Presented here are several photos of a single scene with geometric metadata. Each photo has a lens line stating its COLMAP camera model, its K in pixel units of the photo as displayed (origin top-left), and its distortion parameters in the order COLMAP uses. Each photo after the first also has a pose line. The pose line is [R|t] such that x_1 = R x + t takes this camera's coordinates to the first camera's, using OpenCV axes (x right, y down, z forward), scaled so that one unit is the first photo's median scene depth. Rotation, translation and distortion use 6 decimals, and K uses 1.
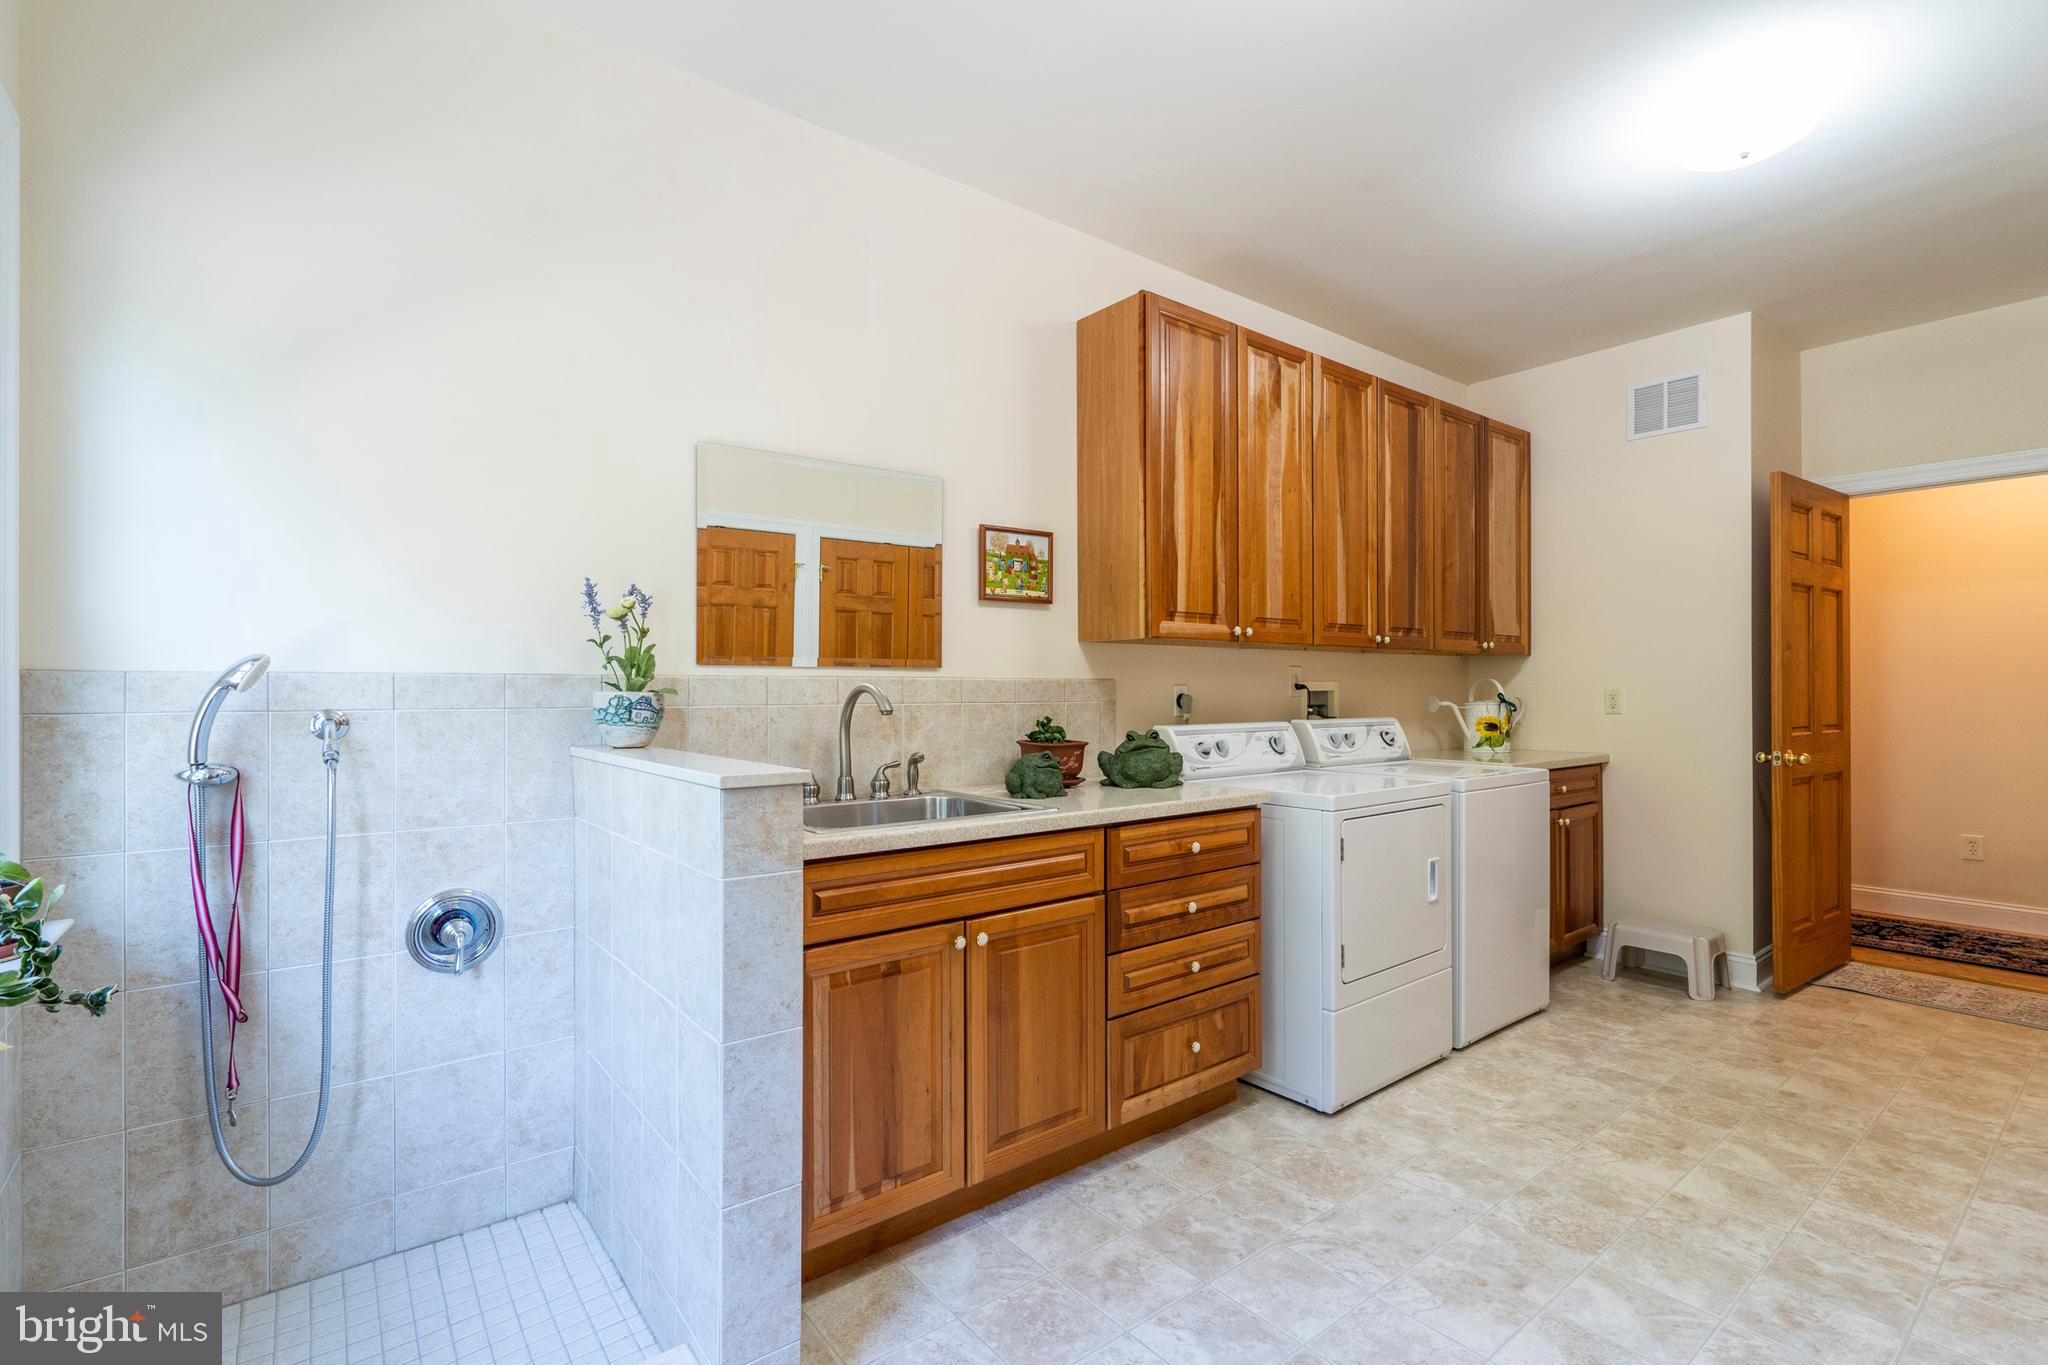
lens RADIAL K [[925.0, 0, 1027.1], [0, 925.0, 685.8], [0, 0, 1]] dist [0.000287, 0.000339]
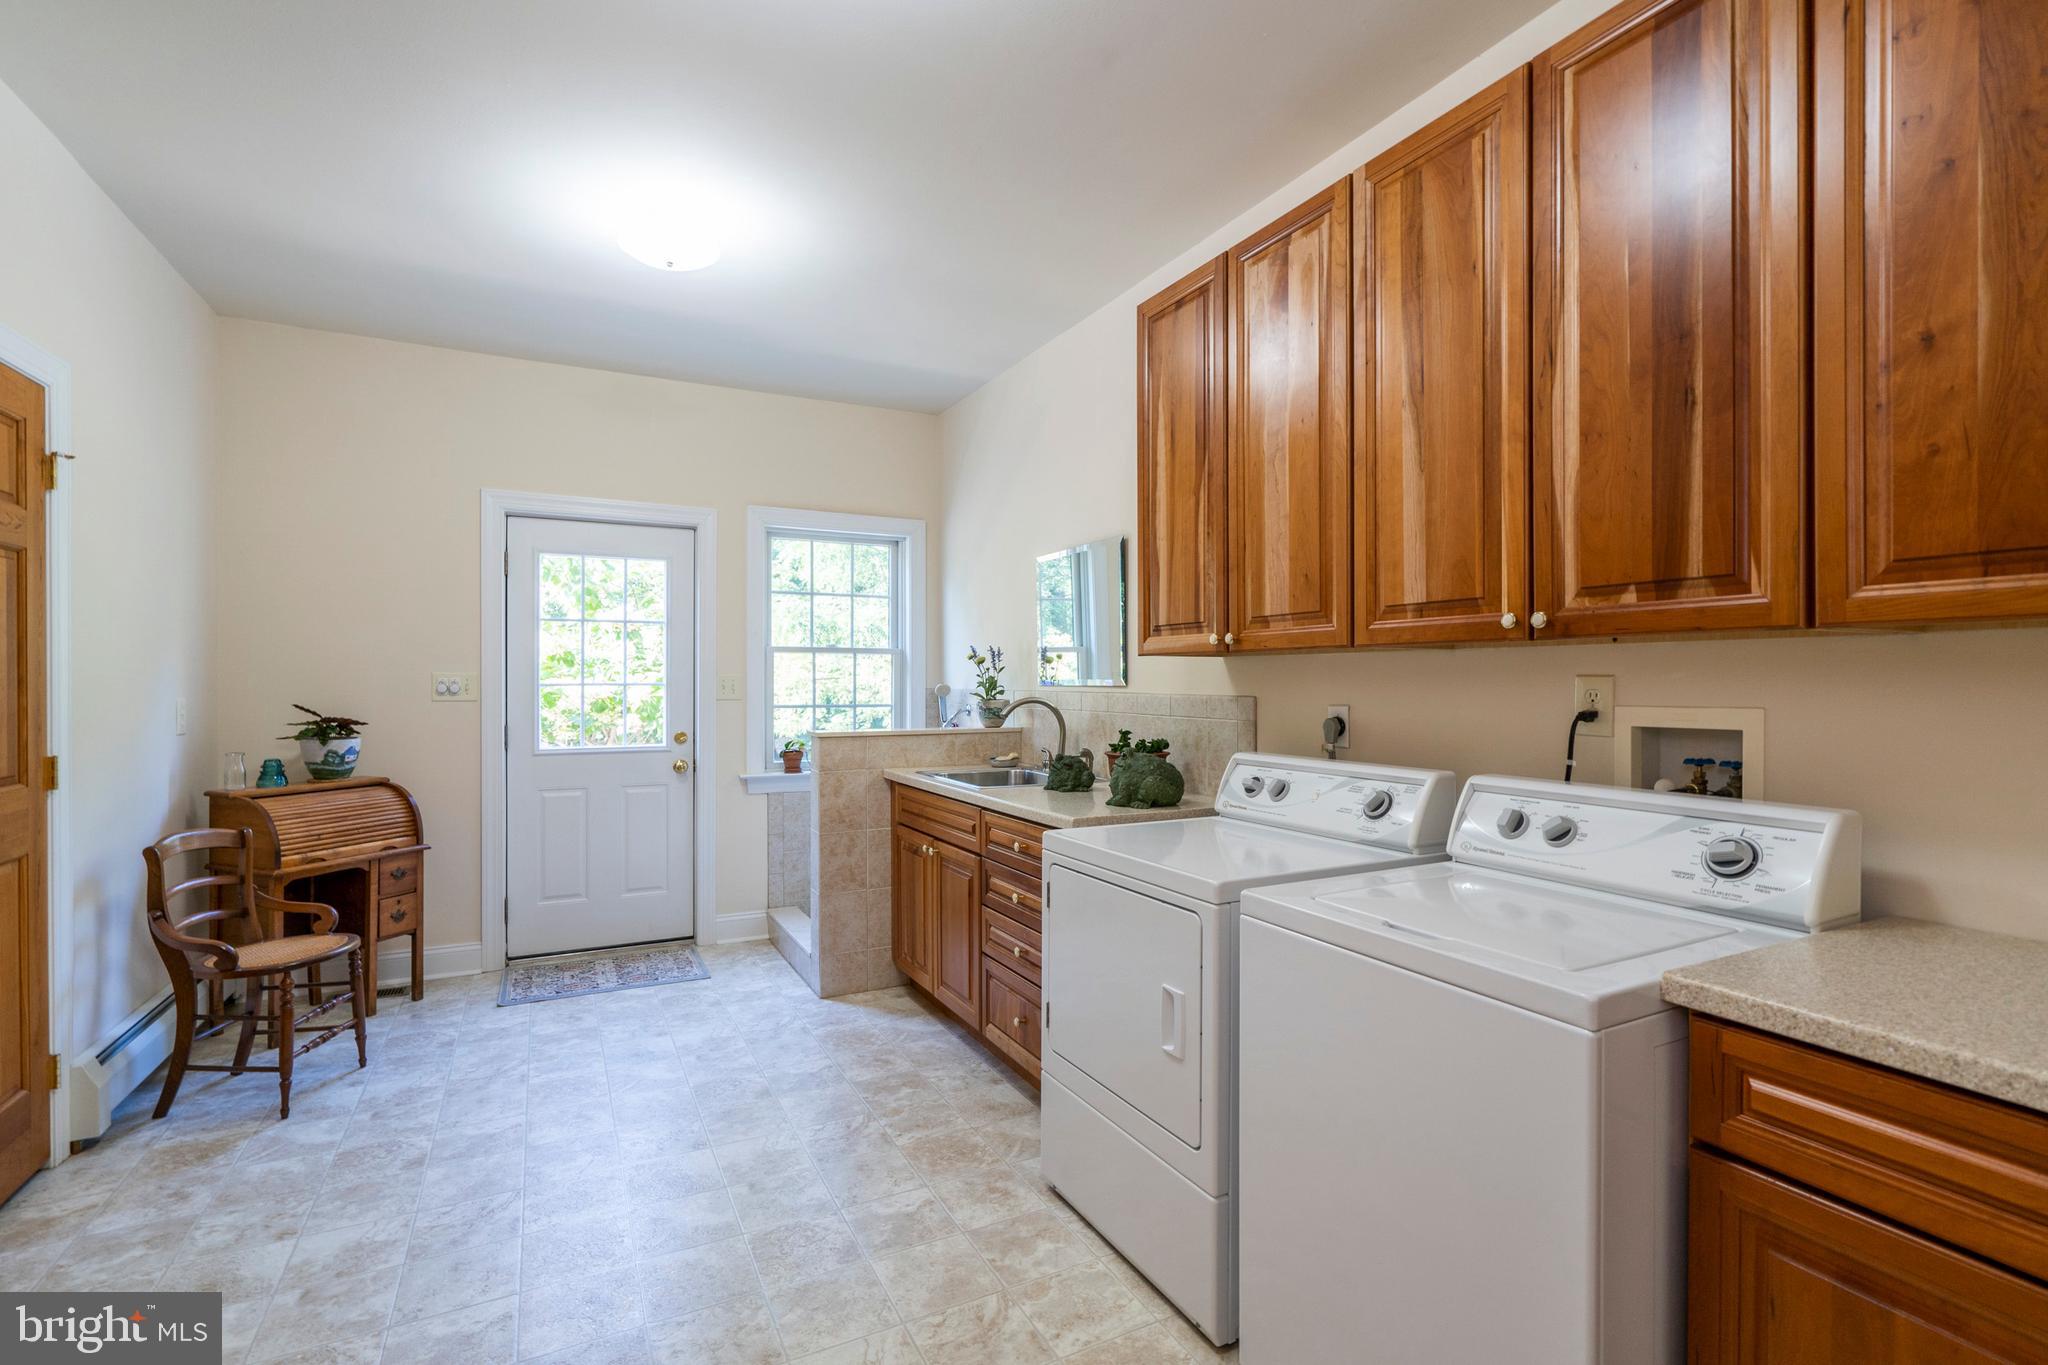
lens RADIAL K [[925.0, 0, 1027.1], [0, 925.0, 685.8], [0, 0, 1]] dist [0.000287, 0.000339]
pose [[-0.180588, 0.005191, -0.983545, 1.098755], [0.000625, 0.999986, 0.005163, -0.024221], [0.983559, 0.000317, -0.180588, 1.032397]]
